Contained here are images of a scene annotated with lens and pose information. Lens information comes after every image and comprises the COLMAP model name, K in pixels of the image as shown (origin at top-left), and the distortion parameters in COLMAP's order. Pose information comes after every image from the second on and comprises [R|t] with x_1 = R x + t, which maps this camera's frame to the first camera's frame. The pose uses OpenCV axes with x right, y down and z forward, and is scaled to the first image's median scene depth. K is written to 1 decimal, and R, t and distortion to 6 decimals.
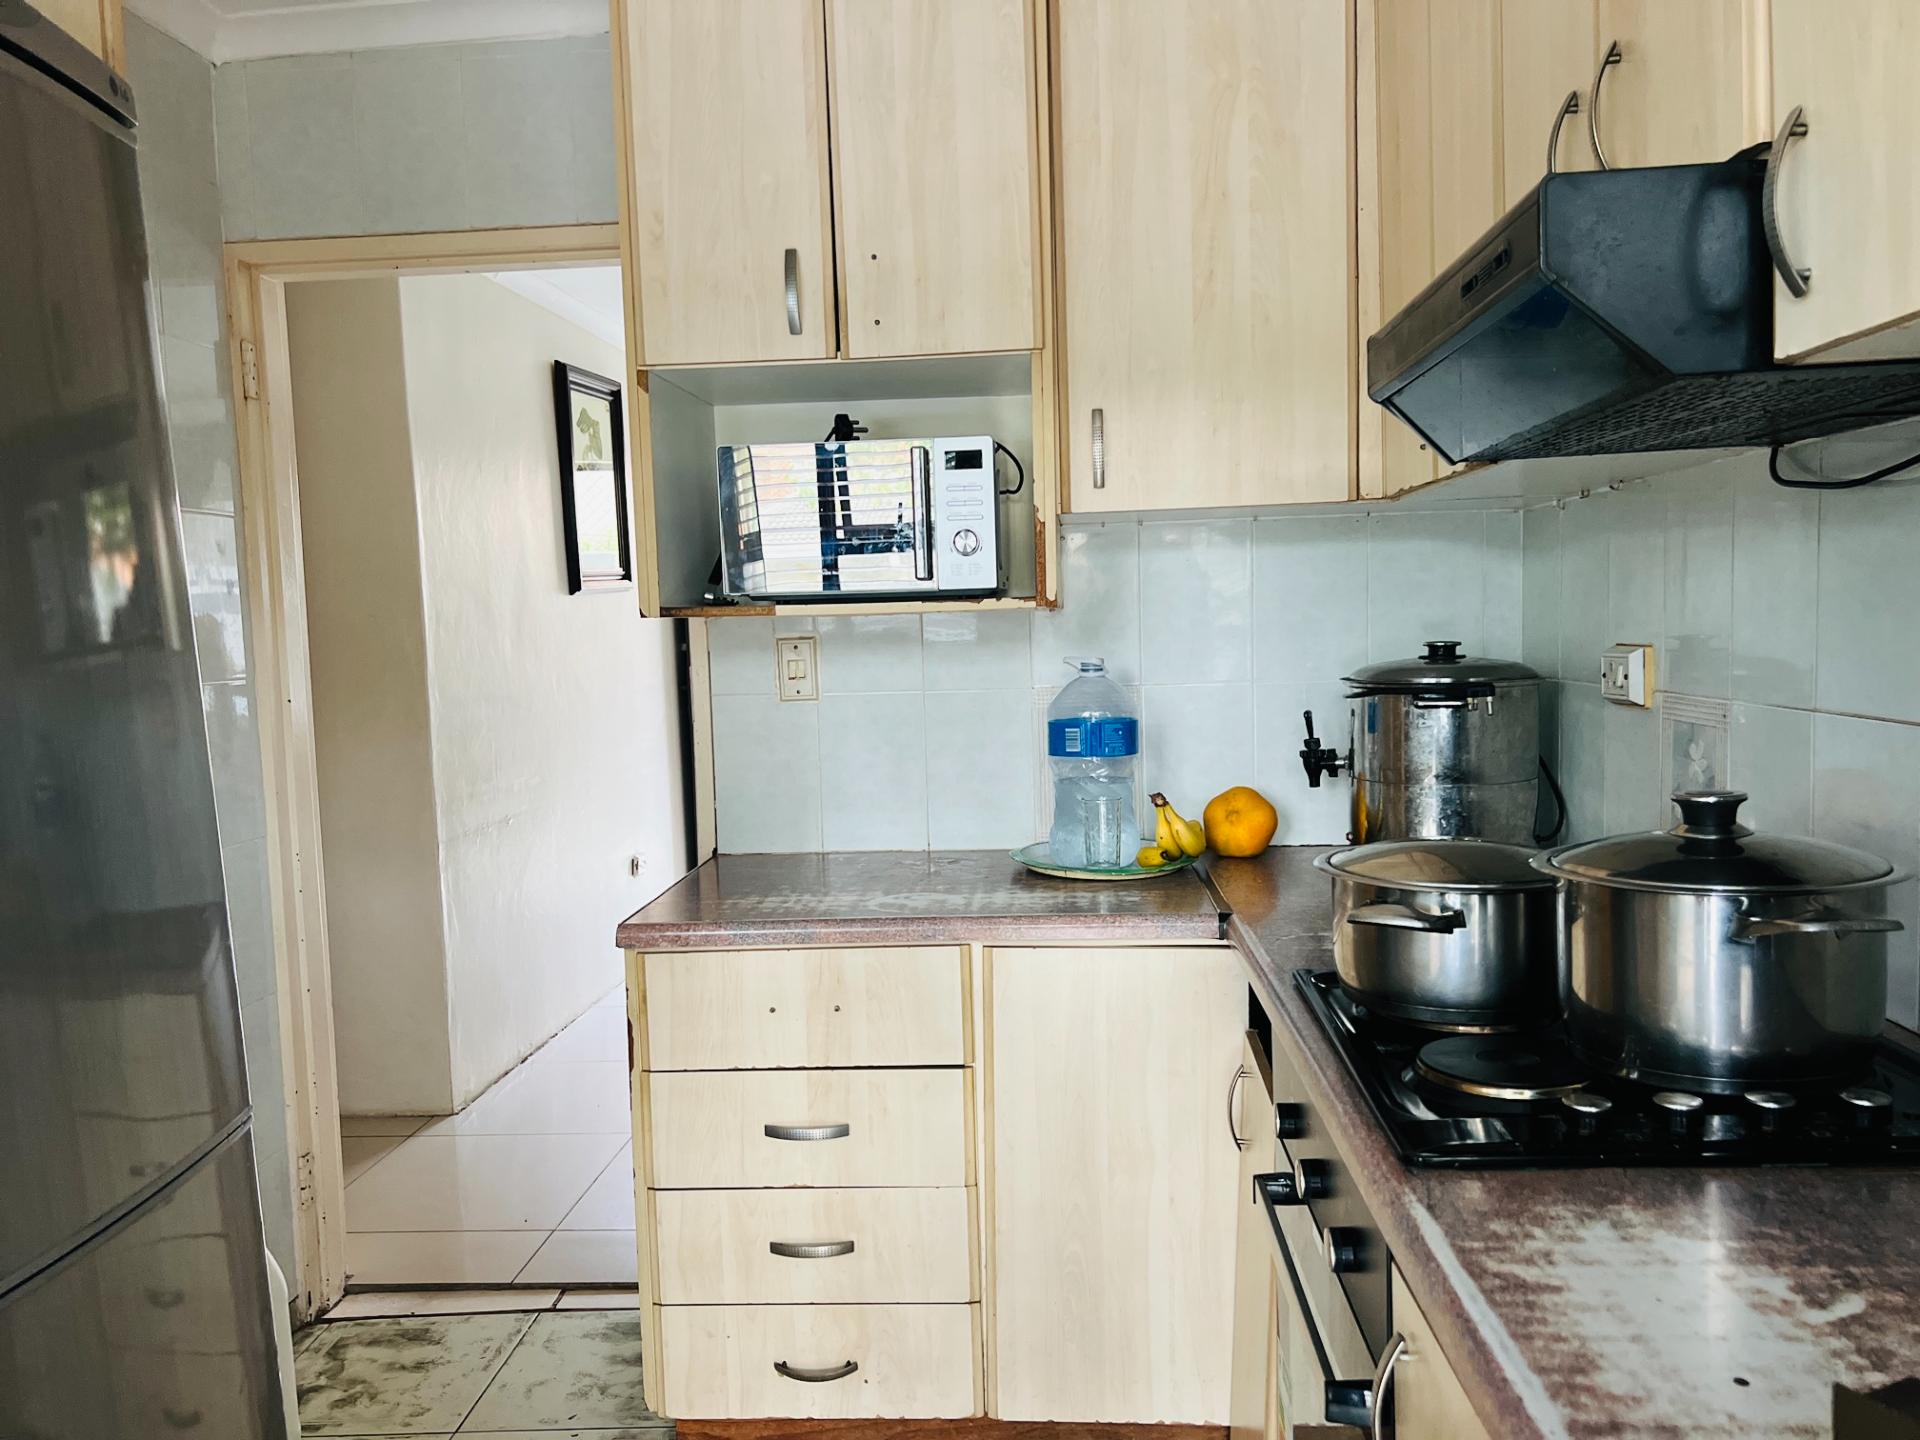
lens RADIAL K [[1440.5, 0, 976.4], [0, 1440.5, 729.2], [0, 0, 1]] dist [0.059641, -0.070449]
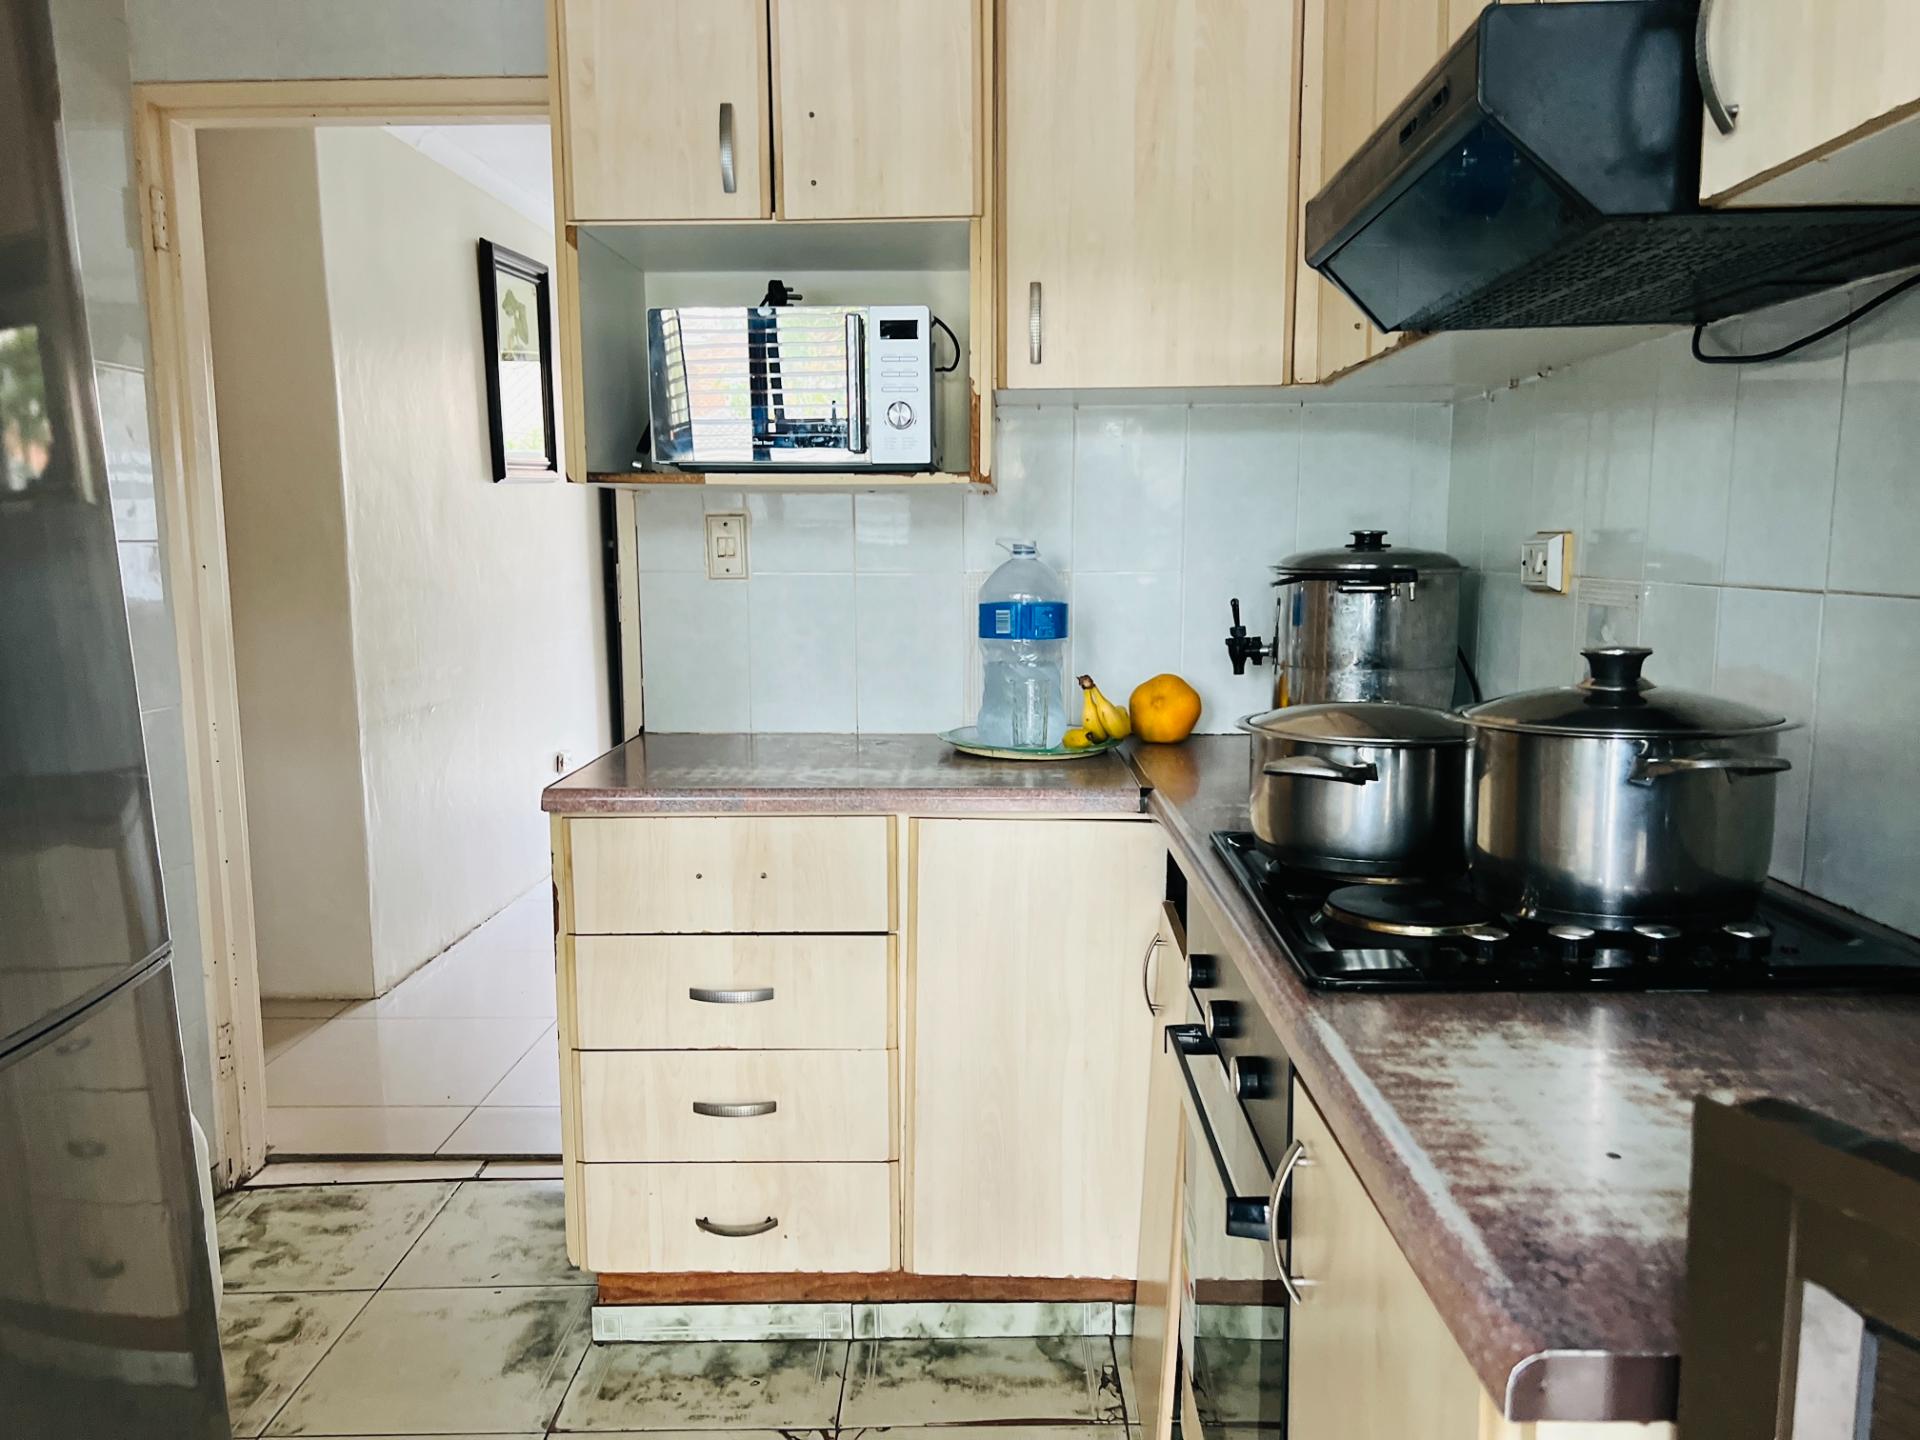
lens RADIAL K [[1440.5, 0, 966.4], [0, 1440.5, 735.8], [0, 0, 1]] dist [0.059641, -0.070449]
pose [[0.998887, 0.020620, 0.042419, 0.000810], [-0.023123, 0.997967, 0.059391, 0.031622], [-0.041108, -0.060306, 0.997333, -0.006525]]
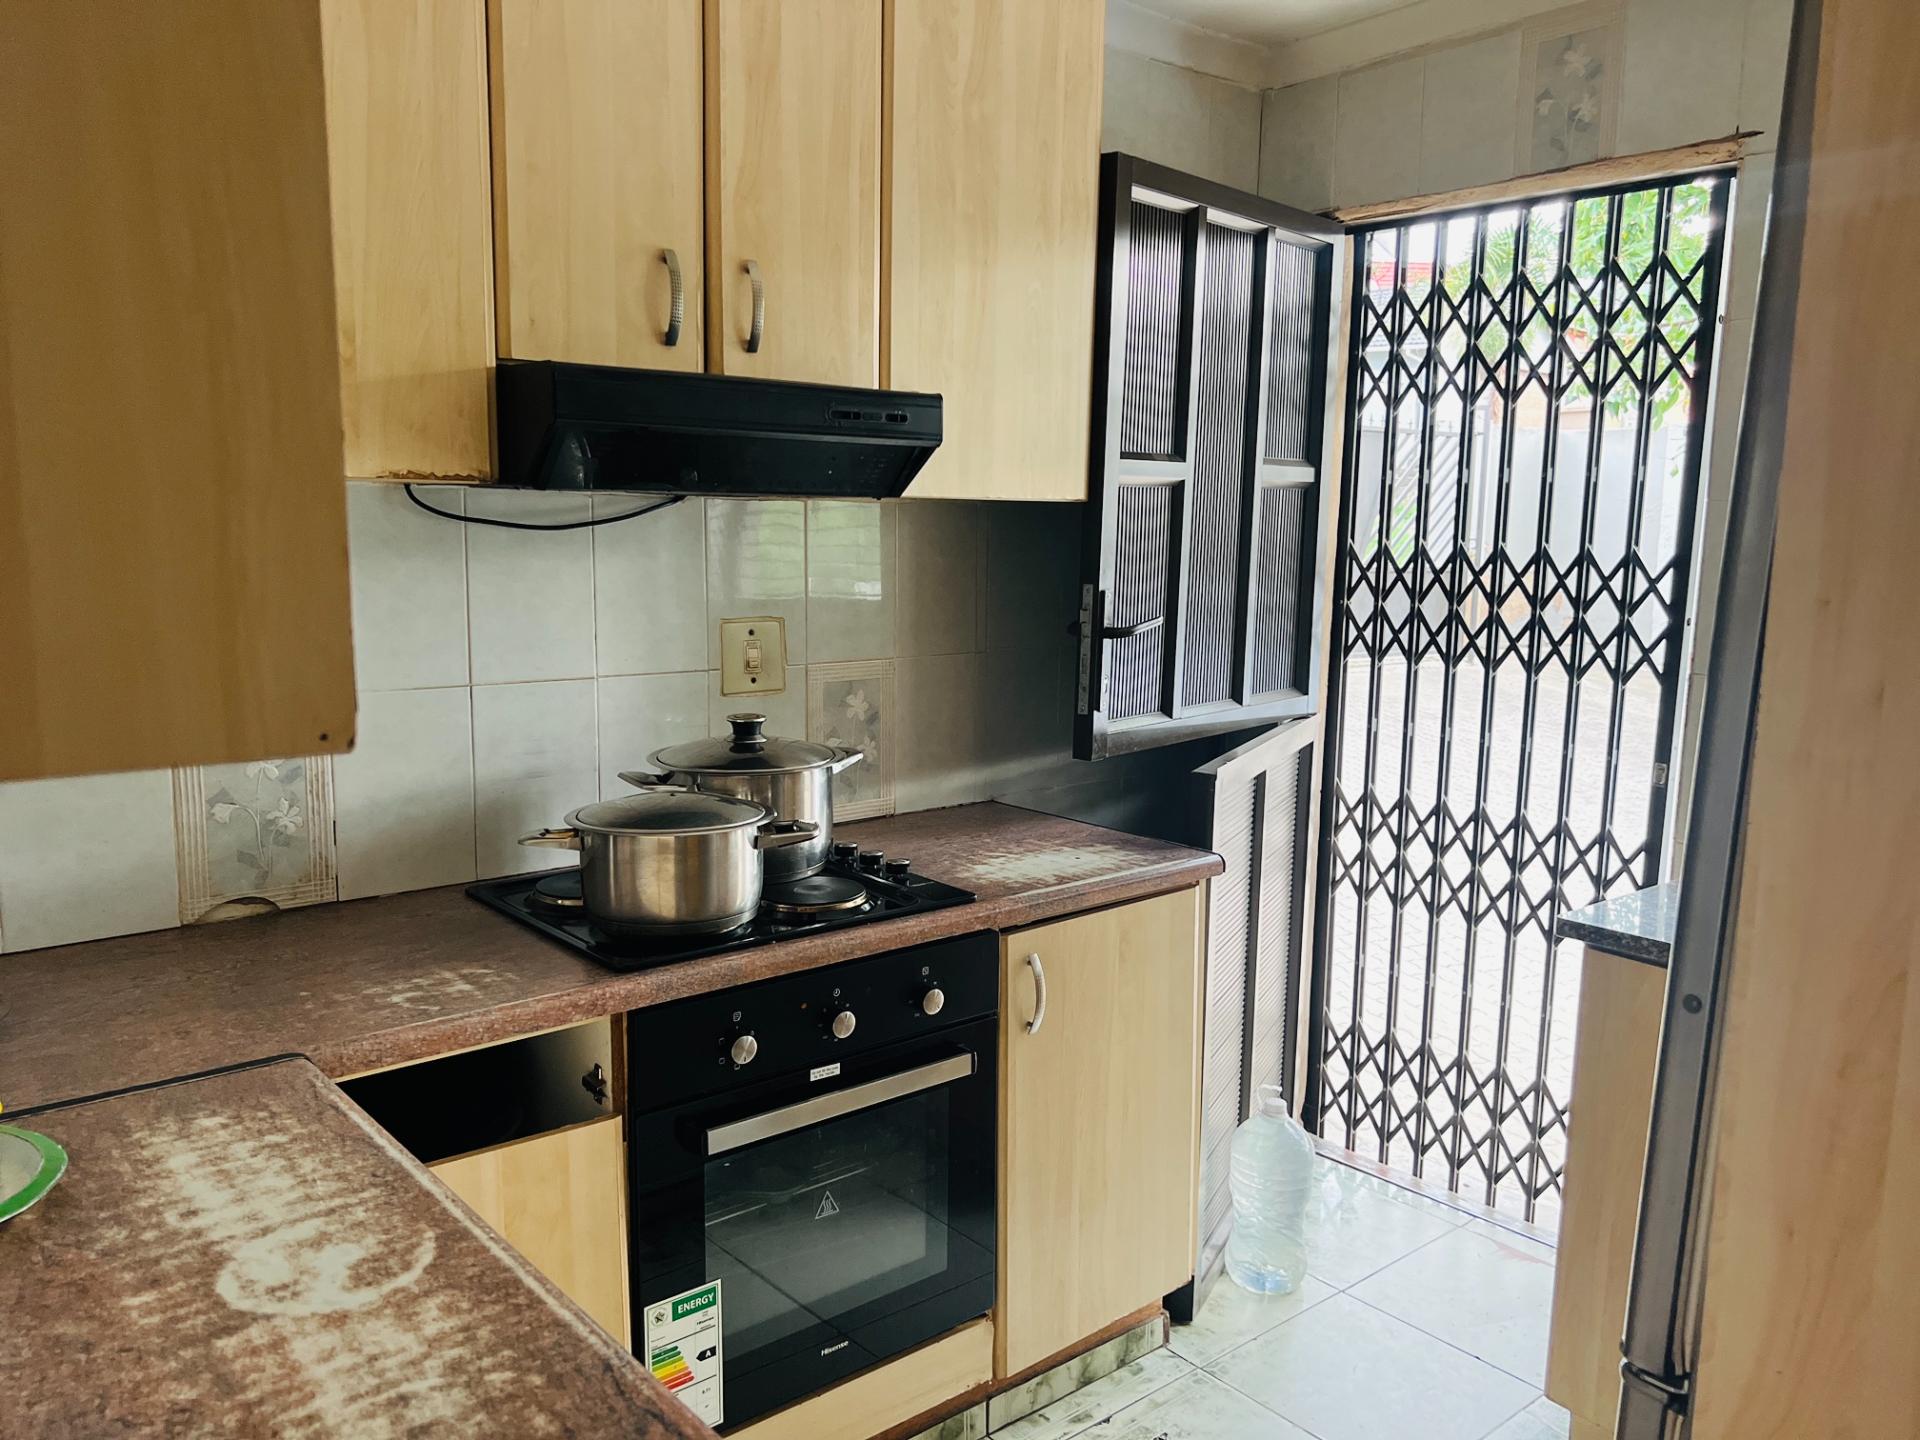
lens RADIAL K [[1440.5, 0, 961.3], [0, 1440.5, 726.5], [0, 0, 1]] dist [0.059641, -0.070449]
pose [[-0.690821, -0.086790, 0.717798, -0.520432], [0.057330, 0.983068, 0.174039, -0.131628], [-0.720749, 0.161381, -0.674149, 1.125923]]
